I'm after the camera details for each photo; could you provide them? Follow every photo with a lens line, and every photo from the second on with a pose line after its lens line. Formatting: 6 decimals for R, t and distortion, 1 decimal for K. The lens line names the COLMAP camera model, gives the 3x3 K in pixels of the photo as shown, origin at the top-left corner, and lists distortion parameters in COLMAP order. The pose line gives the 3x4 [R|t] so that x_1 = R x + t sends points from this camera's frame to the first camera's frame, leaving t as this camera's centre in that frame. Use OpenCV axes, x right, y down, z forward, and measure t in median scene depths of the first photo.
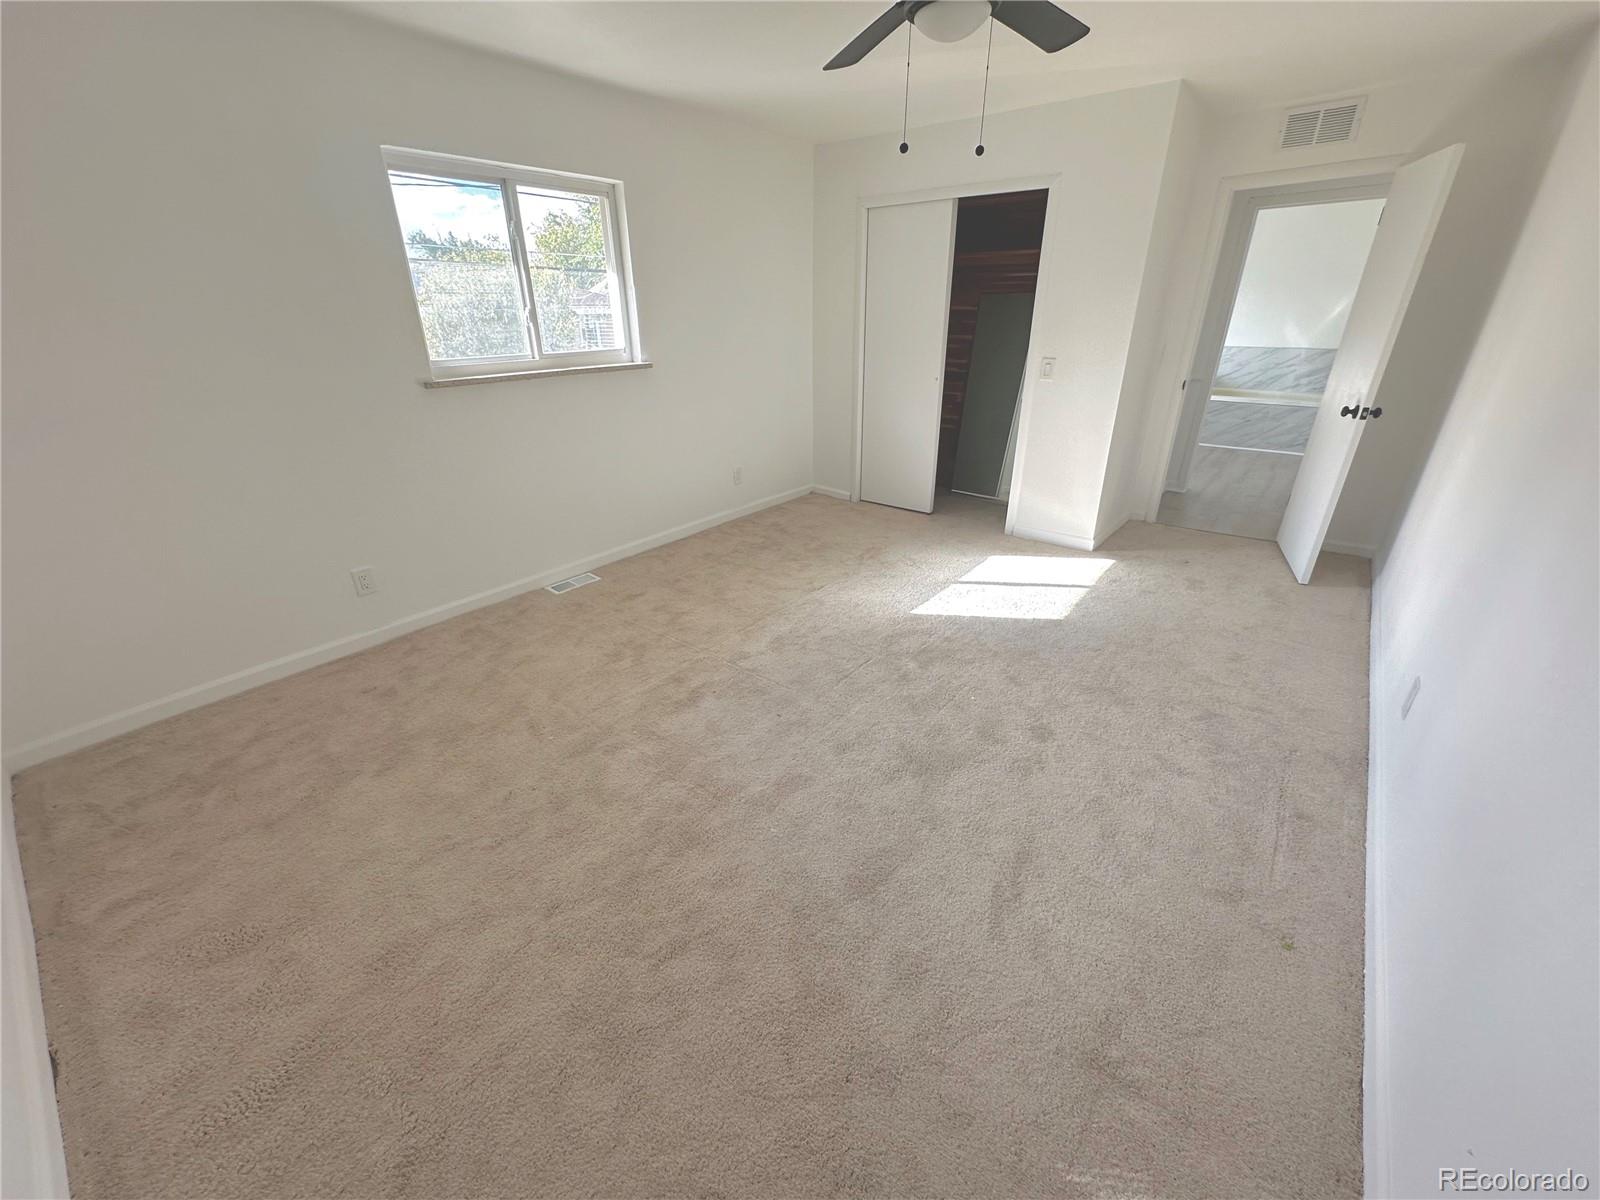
lens RADIAL K [[639.6, 0, 800.0], [0, 639.6, 600.0], [0, 0, 1]] dist [0.000850, 0.000261]
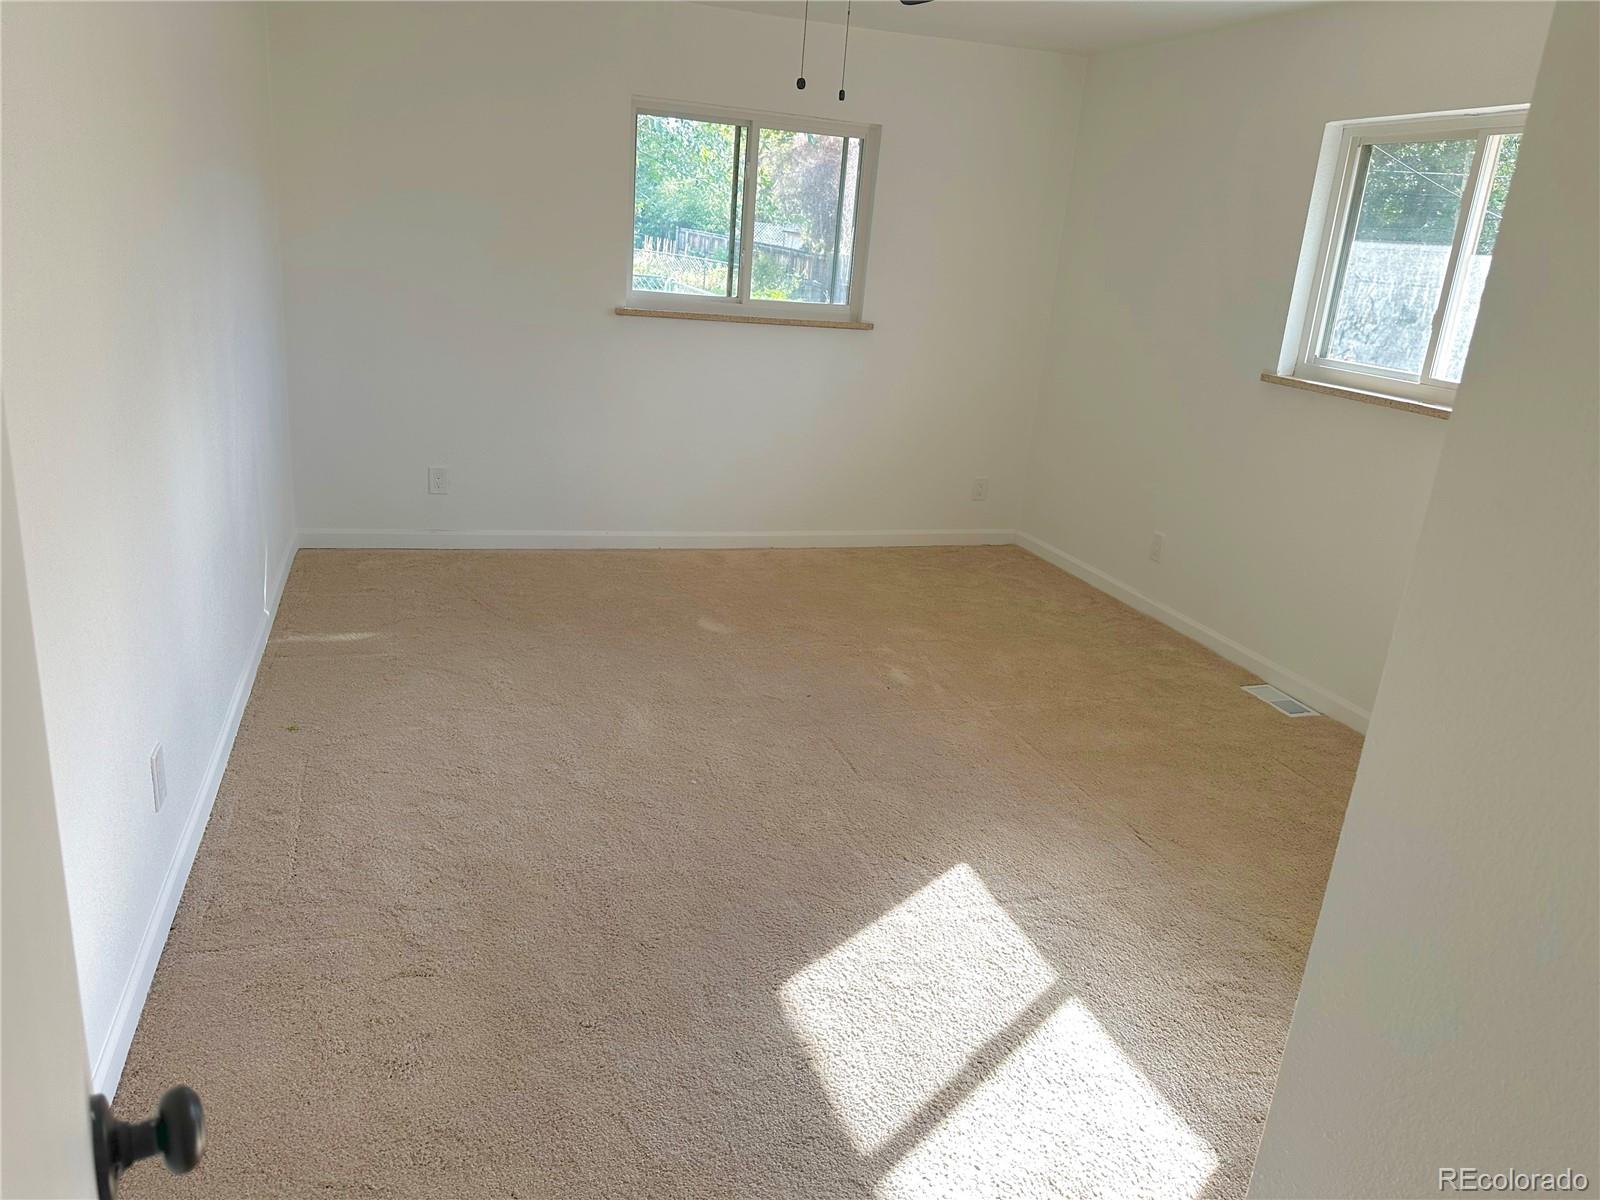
lens RADIAL K [[1144.9, 0, 800.0], [0, 1144.9, 600.0], [0, 0, 1]] dist [0.003813, 0.001128]
pose [[-0.547685, 0.215703, -0.808402, 0.963611], [-0.418341, 0.766153, 0.487853, -0.542933], [0.724591, 0.605377, -0.329373, 1.123914]]
